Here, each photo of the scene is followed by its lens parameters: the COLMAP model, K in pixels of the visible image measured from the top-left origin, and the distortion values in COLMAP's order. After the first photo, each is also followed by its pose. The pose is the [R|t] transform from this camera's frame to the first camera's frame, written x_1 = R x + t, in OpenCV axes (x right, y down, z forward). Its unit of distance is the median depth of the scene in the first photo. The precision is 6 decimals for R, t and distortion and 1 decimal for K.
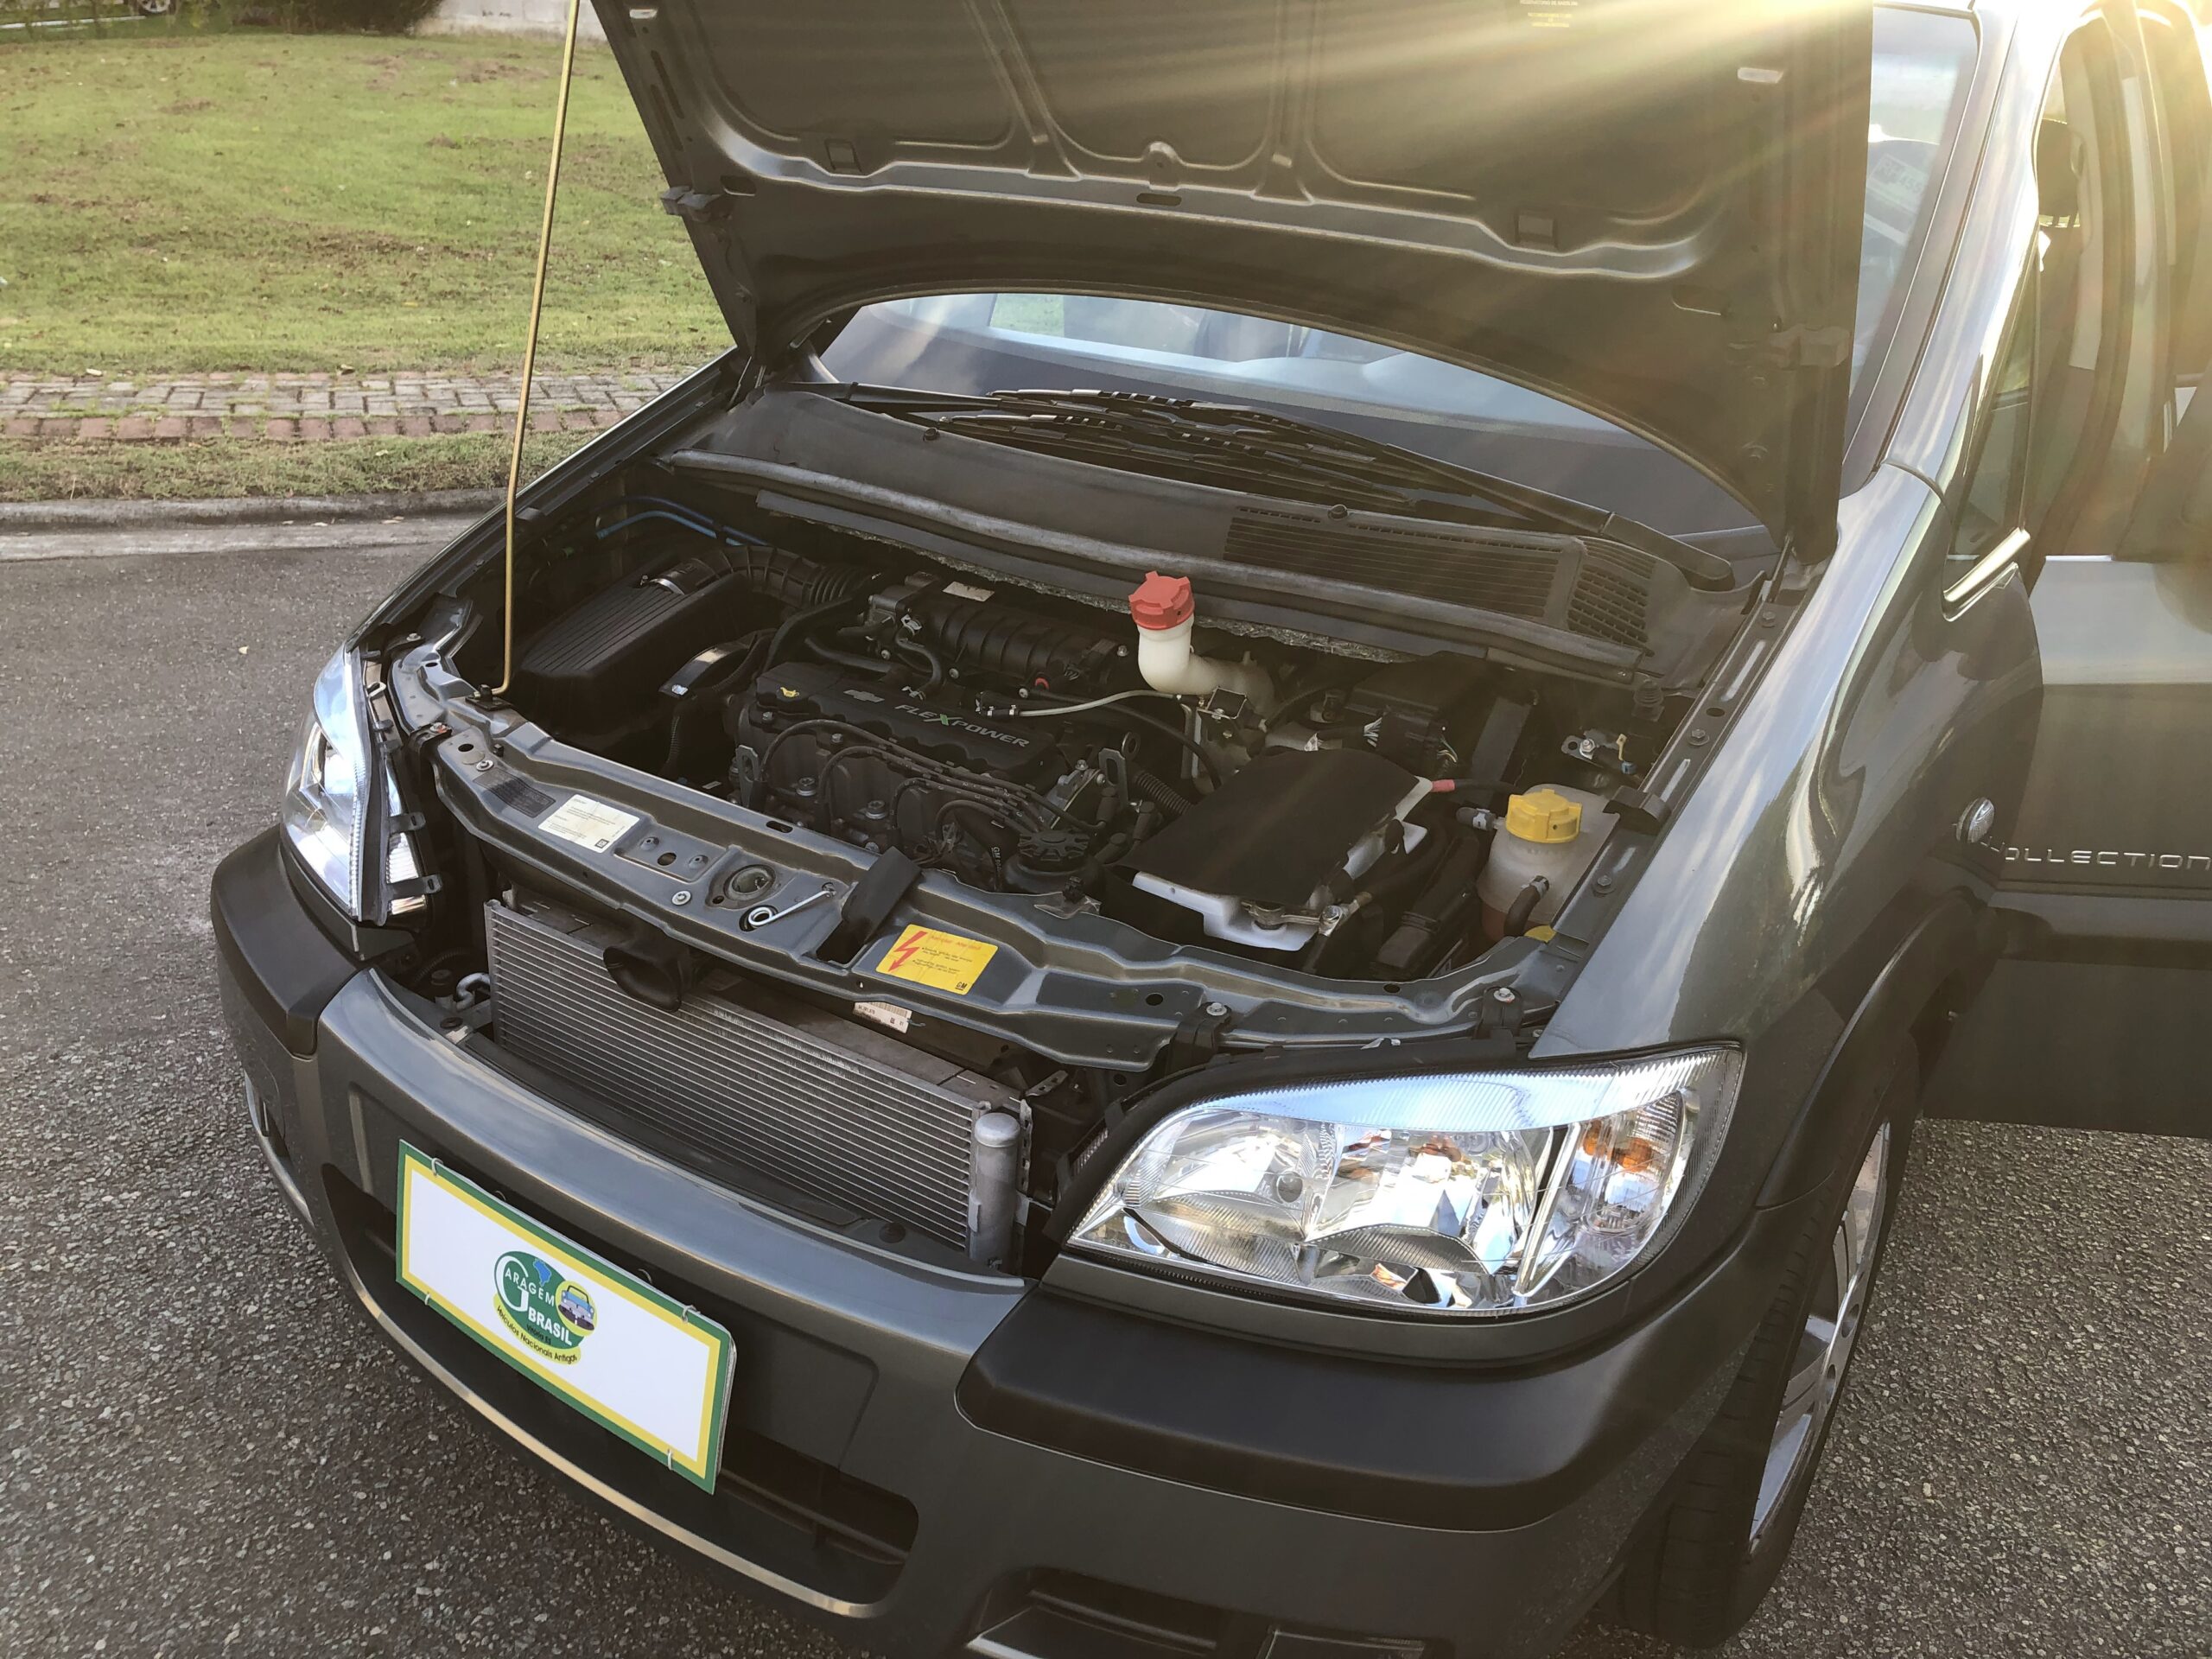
lens RADIAL K [[1823.4, 0, 1070.4], [0, 1823.4, 824.0], [0, 0, 1]] dist [0.088263, -0.123159]
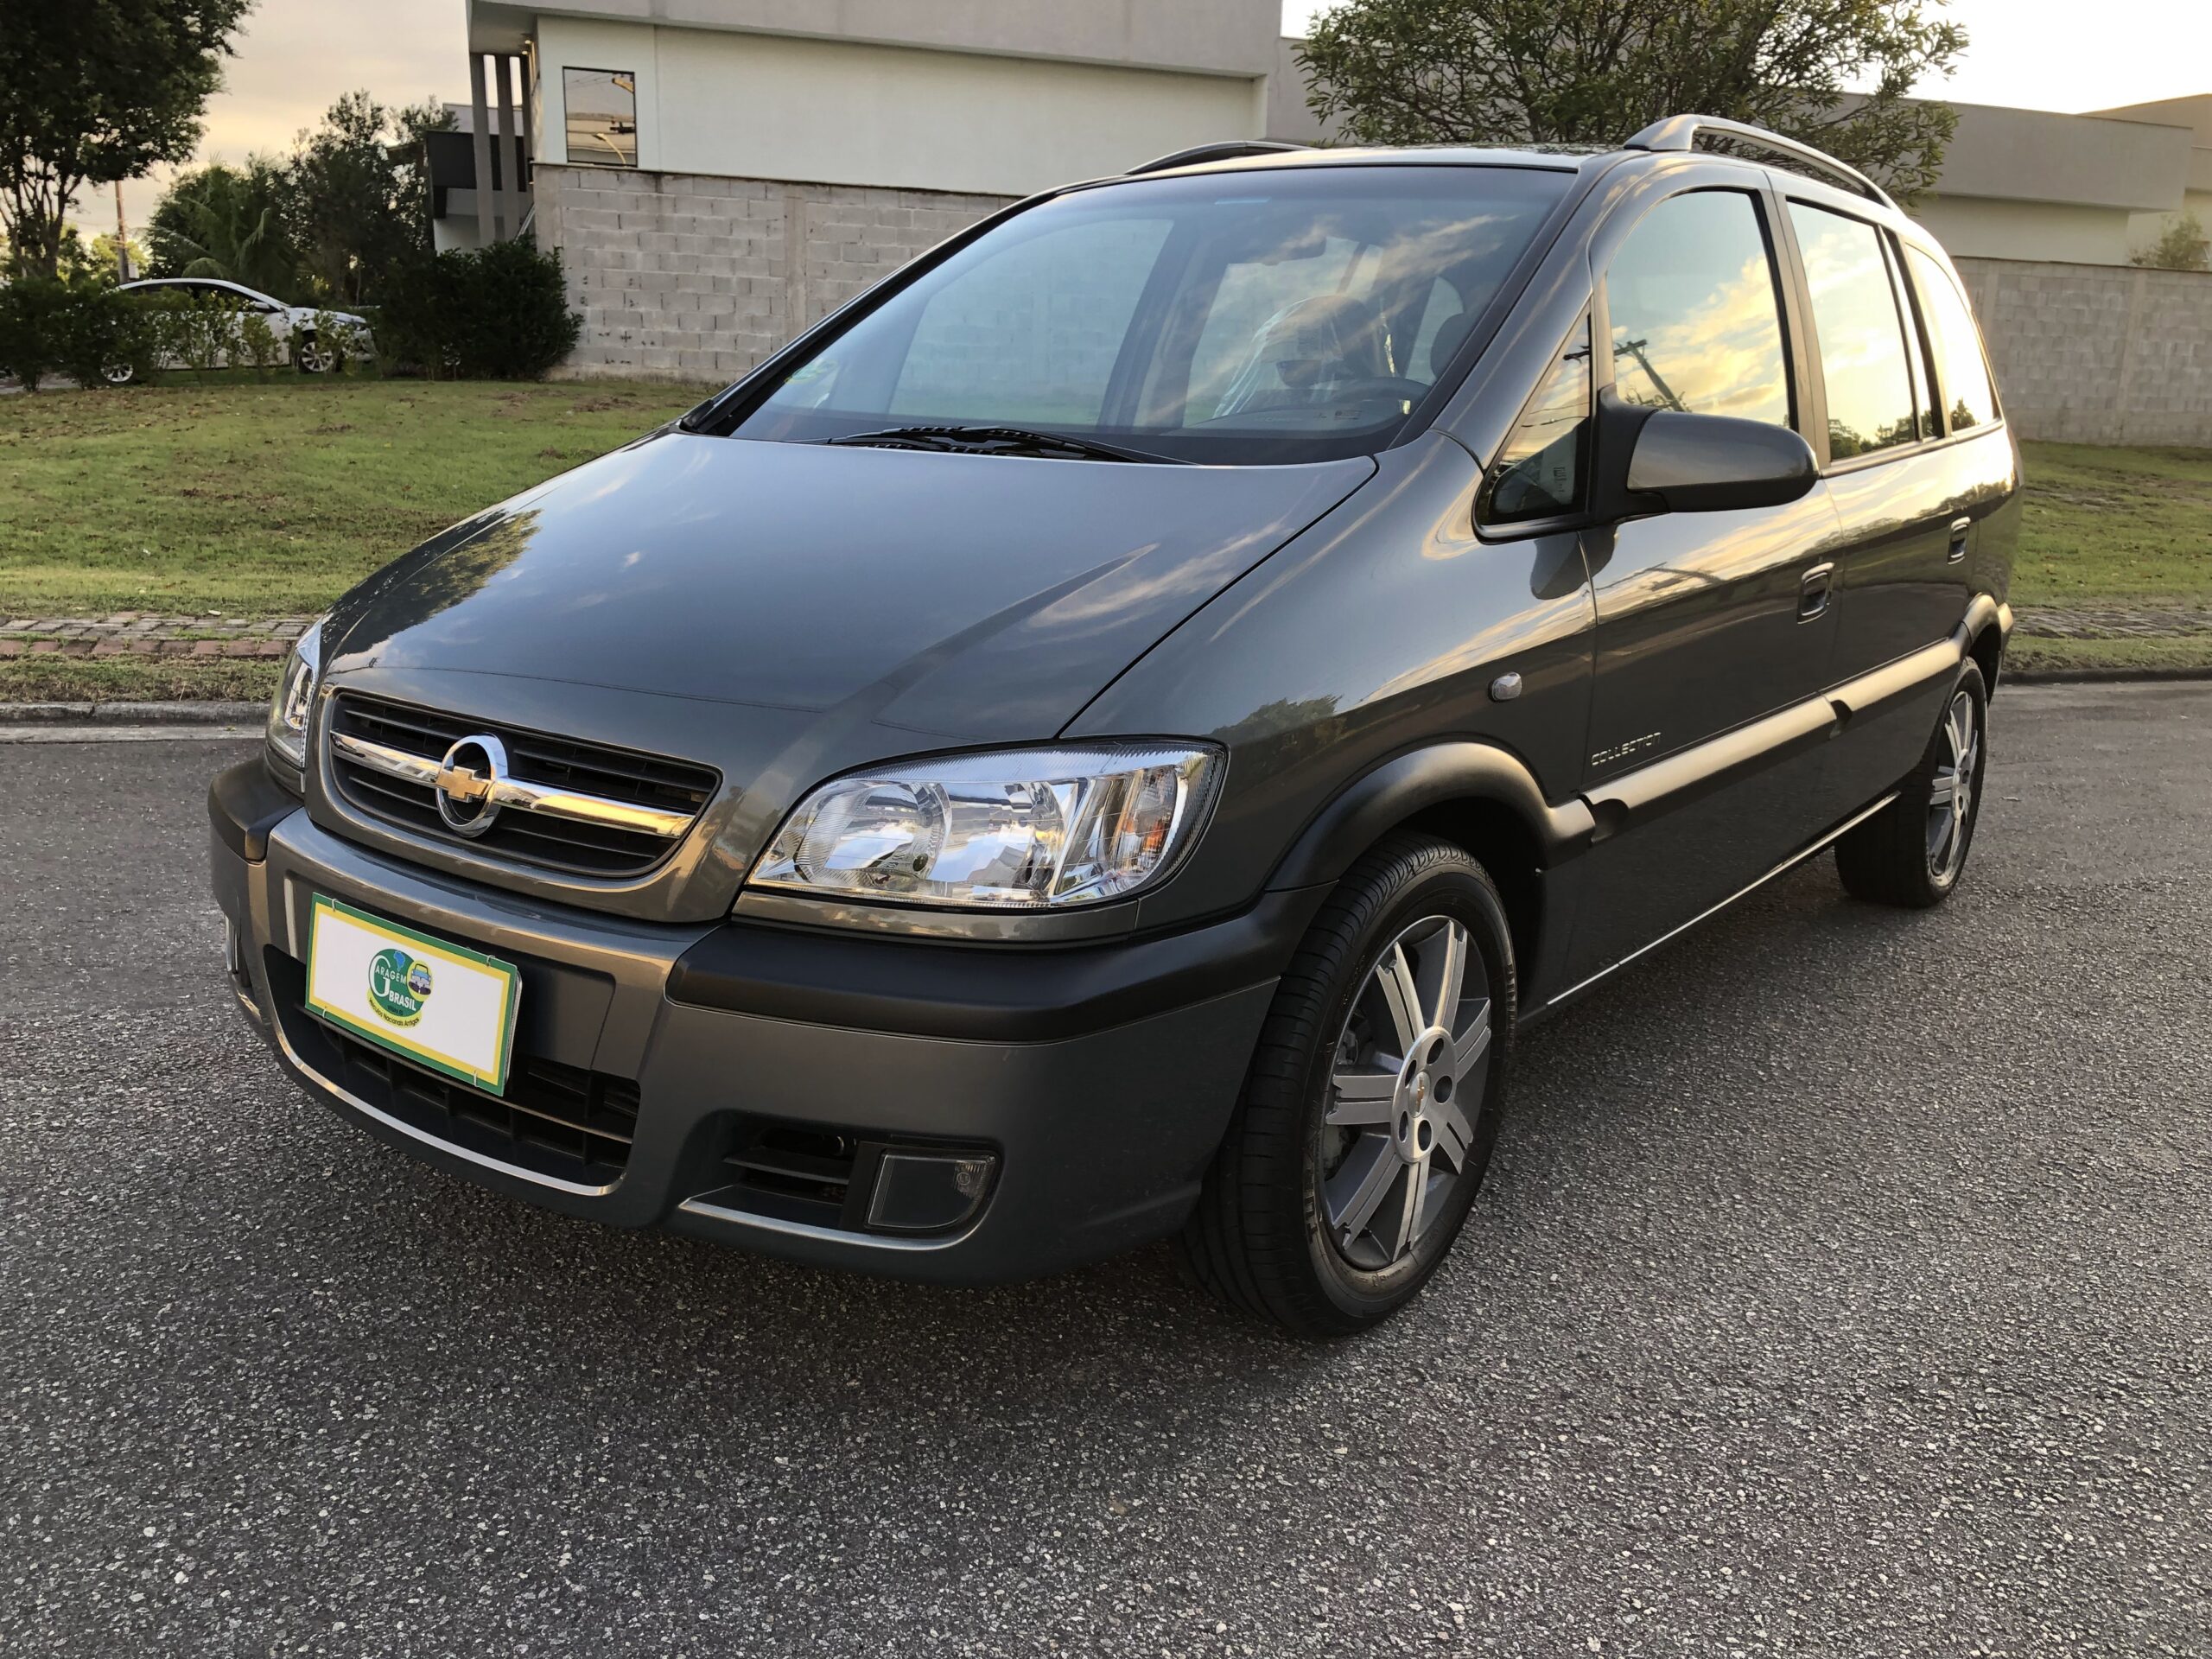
lens RADIAL K [[1855.0, 0, 1106.0], [0, 1855.0, 829.5], [0, 0, 1]] dist [0.000036, 0.025001]
pose [[0.999245, -0.000640, -0.038849, 0.072637], [-0.006266, 0.984124, -0.177369, 0.096775], [0.038346, 0.177479, 0.983377, -0.088205]]
